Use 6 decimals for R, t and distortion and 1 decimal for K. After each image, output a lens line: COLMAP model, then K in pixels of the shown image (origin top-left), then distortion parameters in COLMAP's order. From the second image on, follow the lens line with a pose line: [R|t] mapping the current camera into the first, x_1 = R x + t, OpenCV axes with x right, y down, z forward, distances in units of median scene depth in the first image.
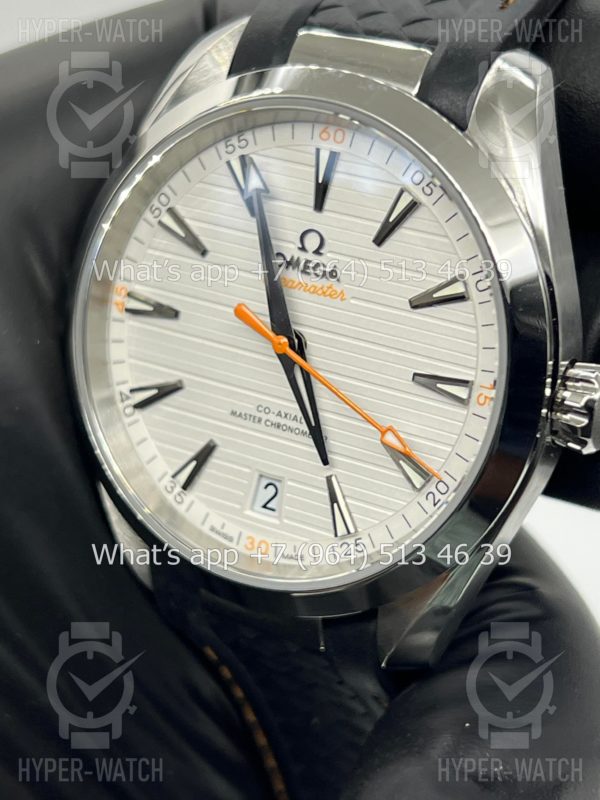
lens RADIAL K [[1922.7, 0, 298.0], [0, 1922.7, 384.3], [0, 0, 1]] dist [0.277132, 0.000000]
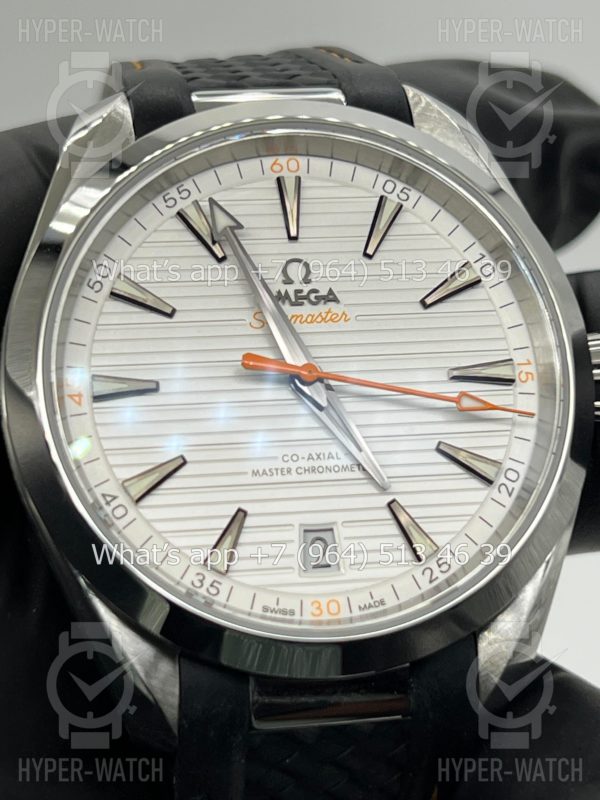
lens RADIAL K [[1922.7, 0, 291.1], [0, 1922.7, 402.8], [0, 0, 1]] dist [0.277132, 0.000000]
pose [[0.753583, -0.095572, 0.650368, -0.611903], [0.325446, 0.913855, -0.242805, 0.212082], [-0.571137, 0.394633, 0.719769, 0.347925]]
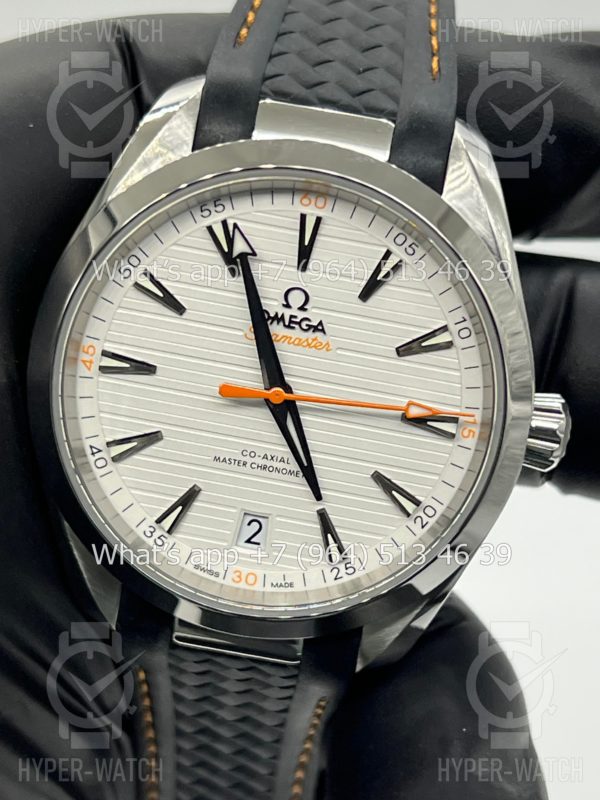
lens RADIAL K [[1922.7, 0, 294.8], [0, 1922.7, 412.8], [0, 0, 1]] dist [0.277132, 0.000000]
pose [[0.901844, -0.086406, 0.423333, -0.458970], [0.054675, 0.994745, 0.086561, -0.103862], [-0.428588, -0.054919, 0.901829, 0.014778]]
